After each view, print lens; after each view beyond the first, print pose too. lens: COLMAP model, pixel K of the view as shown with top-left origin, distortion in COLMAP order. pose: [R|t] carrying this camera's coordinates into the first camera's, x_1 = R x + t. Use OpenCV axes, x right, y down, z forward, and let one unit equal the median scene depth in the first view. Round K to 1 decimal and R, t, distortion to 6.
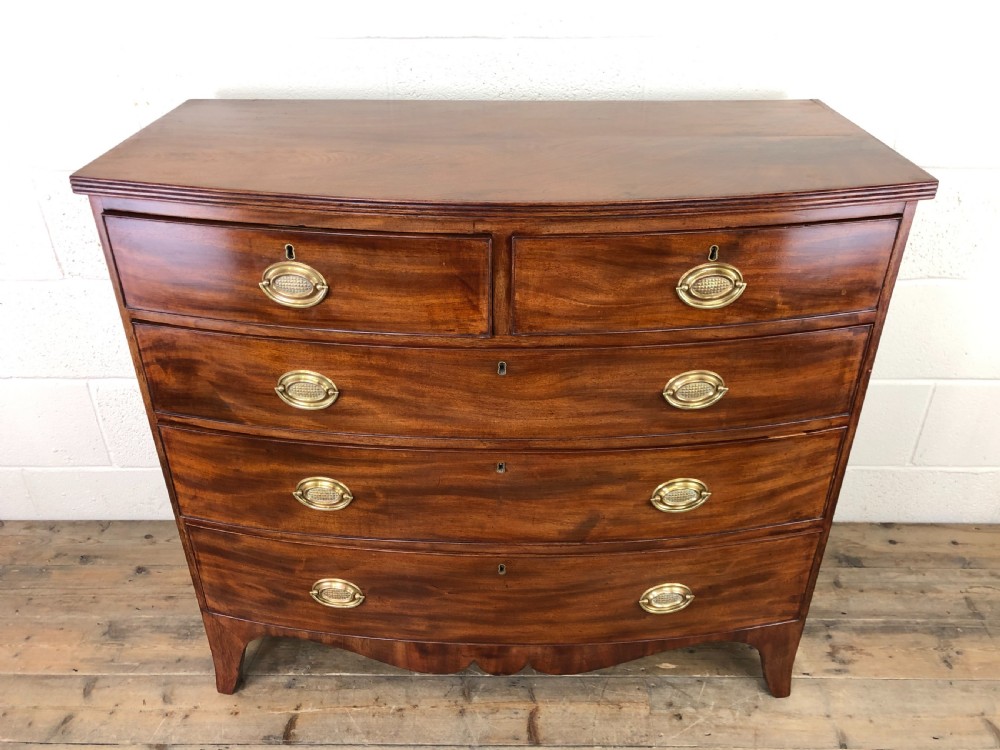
lens RADIAL K [[840.5, 0, 512.8], [0, 840.5, 372.2], [0, 0, 1]] dist [0.046479, -0.052376]
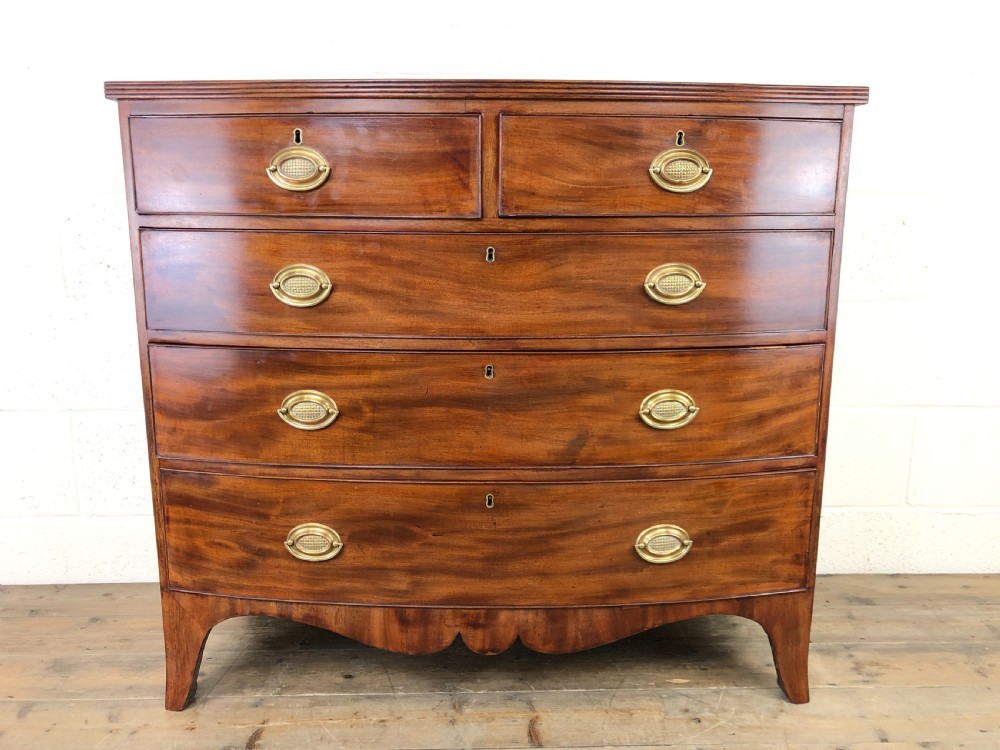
lens RADIAL K [[840.5, 0, 517.1], [0, 840.5, 369.6], [0, 0, 1]] dist [0.046479, -0.052376]
pose [[0.999615, -0.004131, 0.027452, -0.008216], [0.013244, 0.940045, -0.340793, 0.466604], [-0.024399, 0.341026, 0.939737, 0.055095]]
